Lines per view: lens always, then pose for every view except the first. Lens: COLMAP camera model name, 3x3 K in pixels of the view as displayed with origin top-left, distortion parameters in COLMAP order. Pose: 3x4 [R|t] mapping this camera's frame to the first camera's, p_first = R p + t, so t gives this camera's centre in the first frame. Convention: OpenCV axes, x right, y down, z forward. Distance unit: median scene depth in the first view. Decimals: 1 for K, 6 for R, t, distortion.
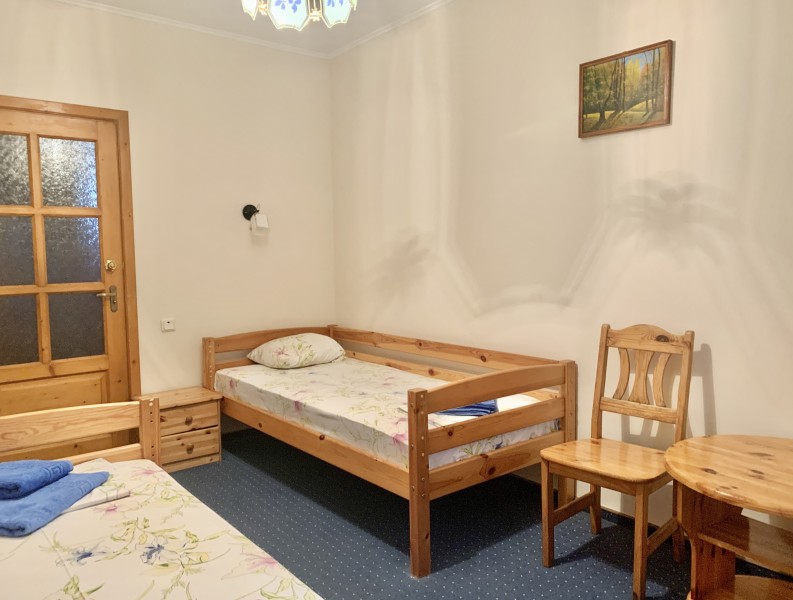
lens RADIAL K [[608.4, 0, 396.5], [0, 608.4, 299.1], [0, 0, 1]] dist [0.025171, -0.021908]
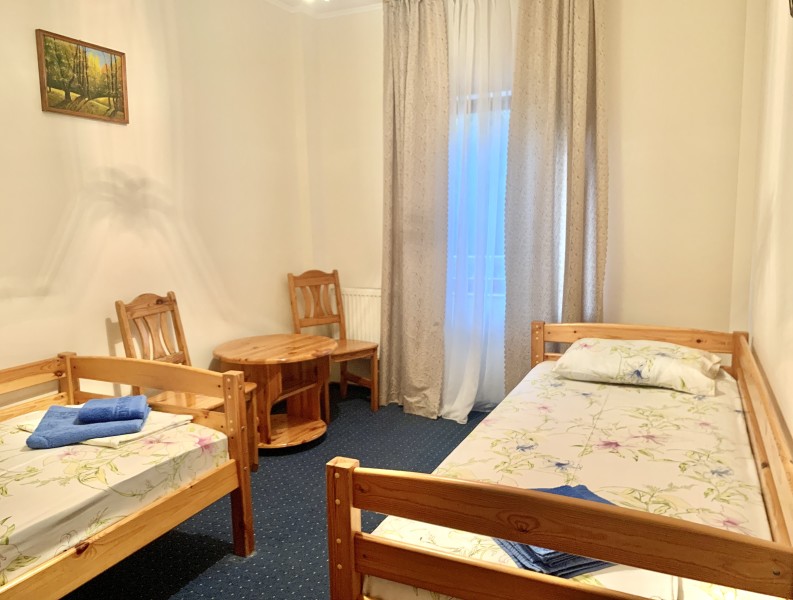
lens RADIAL K [[608.4, 0, 396.4], [0, 608.4, 300.4], [0, 0, 1]] dist [0.025171, -0.021908]
pose [[-0.422329, -0.105484, 0.900284, -0.847338], [0.098583, 0.981969, 0.161301, -0.086848], [-0.901066, 0.156875, -0.404315, 1.020638]]
